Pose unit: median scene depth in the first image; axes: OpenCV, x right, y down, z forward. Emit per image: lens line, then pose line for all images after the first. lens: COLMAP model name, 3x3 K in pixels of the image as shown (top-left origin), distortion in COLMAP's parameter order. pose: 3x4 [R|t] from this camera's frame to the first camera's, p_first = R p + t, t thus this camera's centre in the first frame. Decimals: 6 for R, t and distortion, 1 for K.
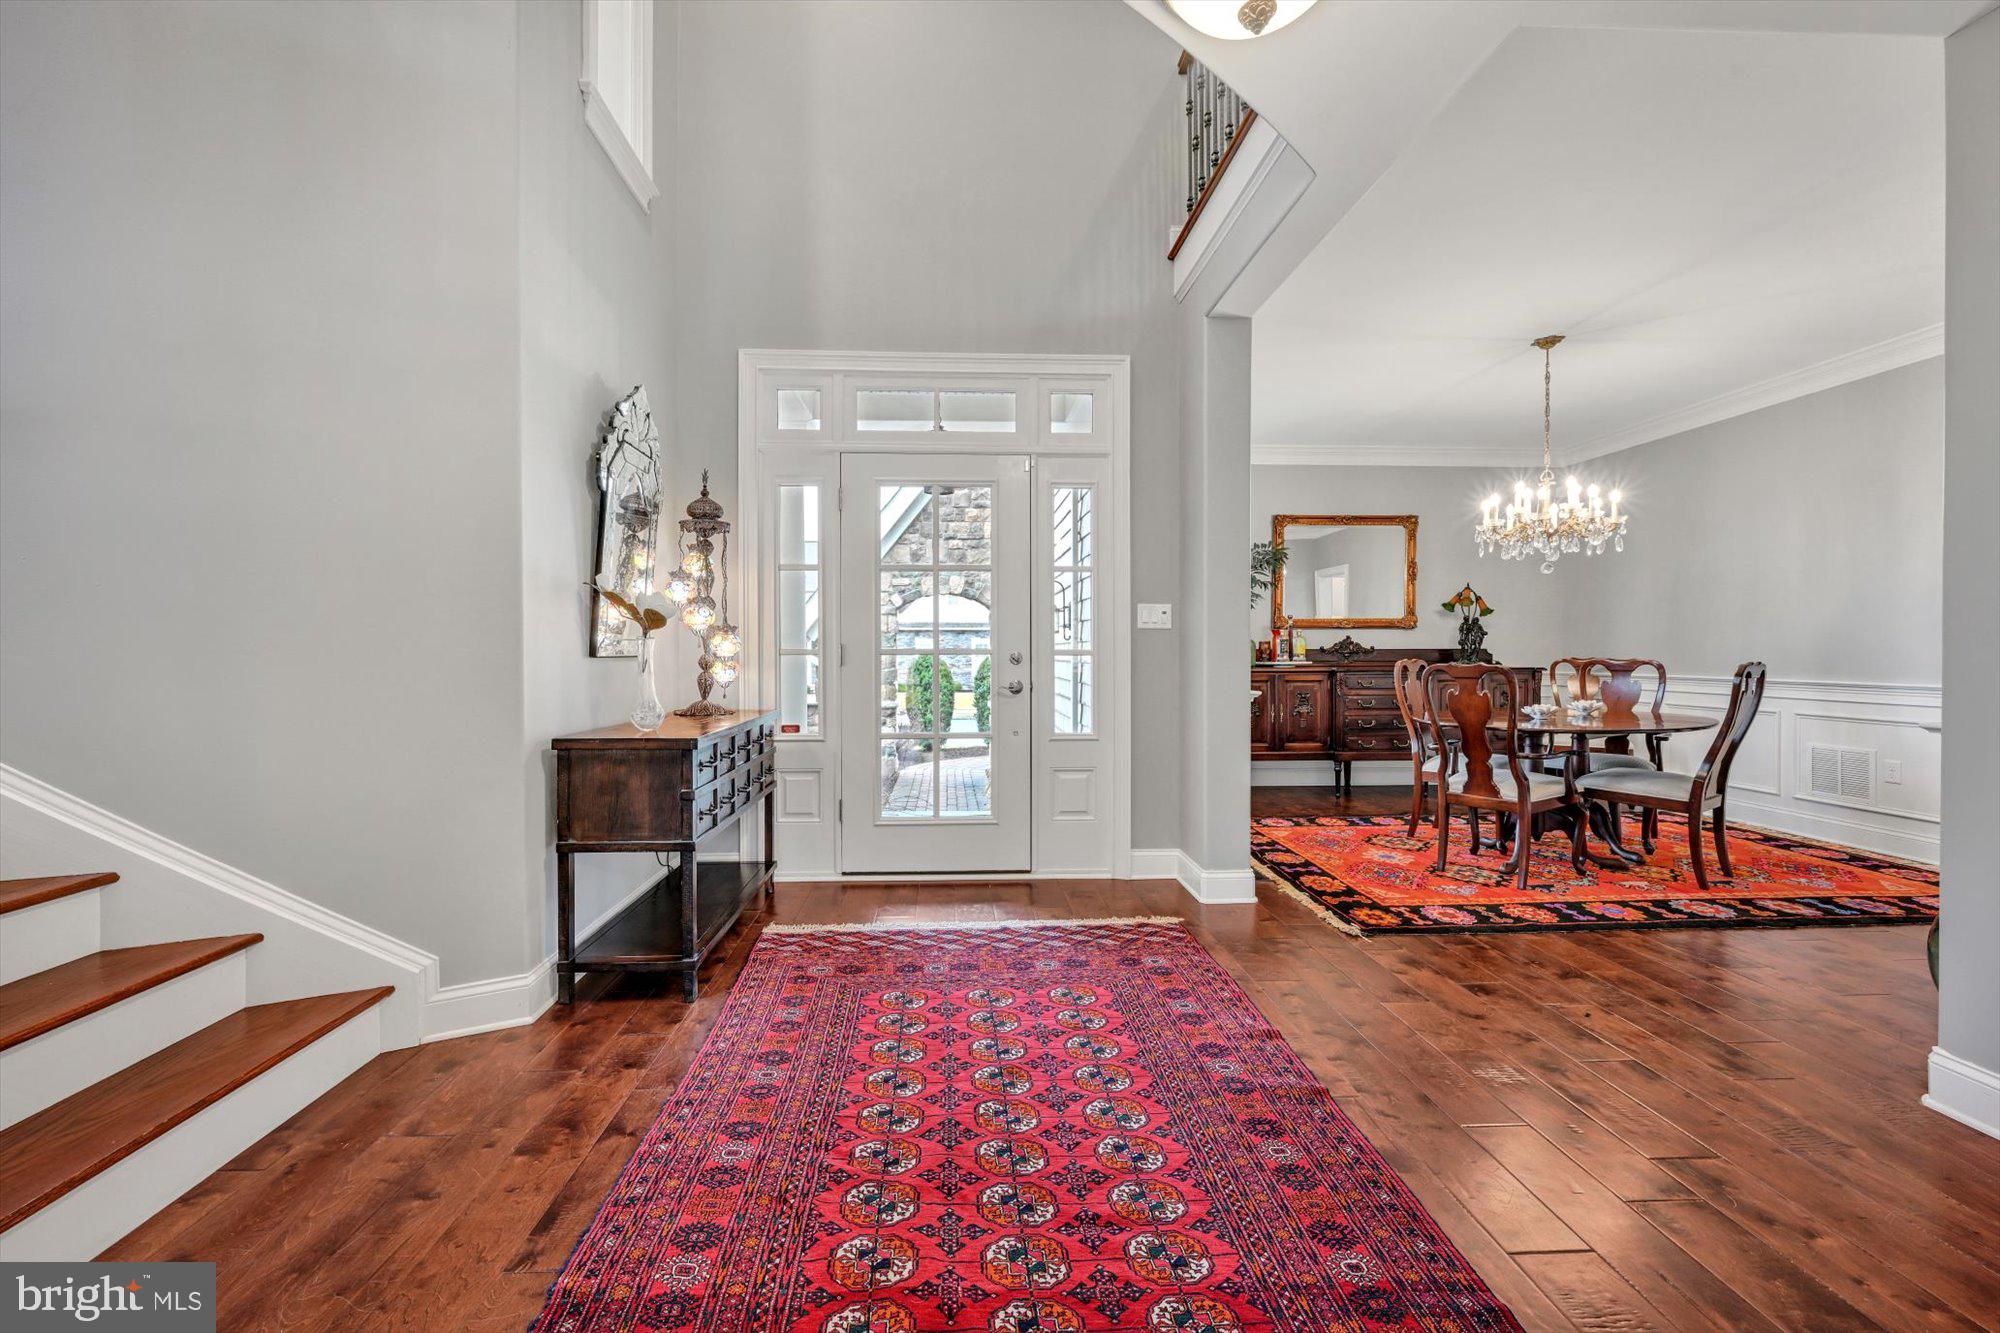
lens RADIAL K [[777.1, 0, 998.4], [0, 777.1, 648.9], [0, 0, 1]] dist [-0.000779, -0.000081]
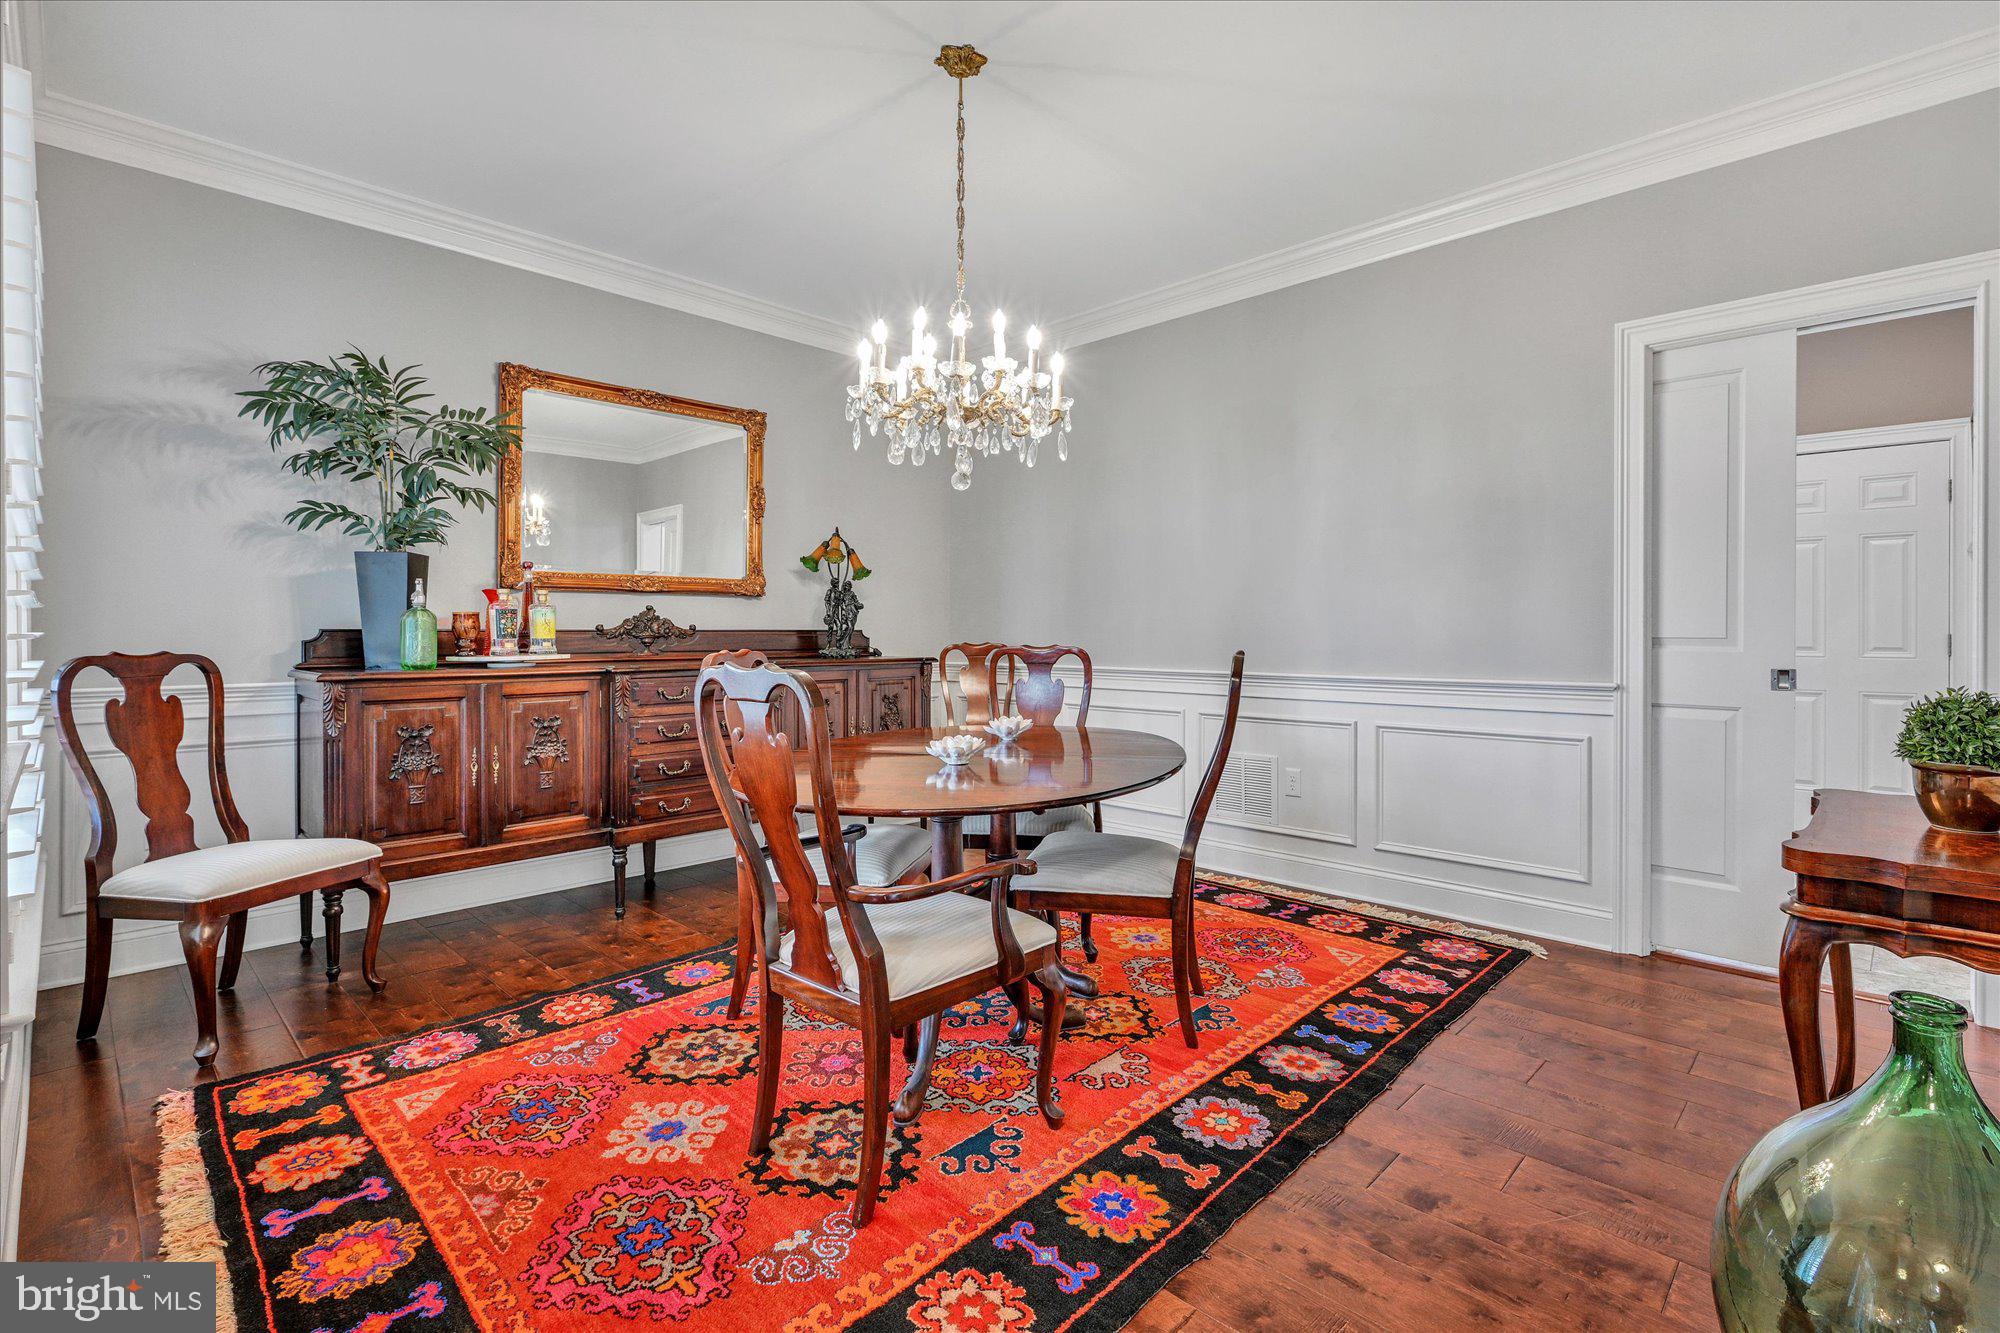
lens RADIAL K [[953.6, 0, 1008.5], [0, 953.6, 660.9], [0, 0, 1]] dist [-0.002654, -0.000317]
pose [[0.753088, -0.019287, 0.657637, 0.208614], [-0.001174, 0.999529, 0.030658, 0.001236], [-0.657919, -0.023860, 0.752711, 0.339779]]
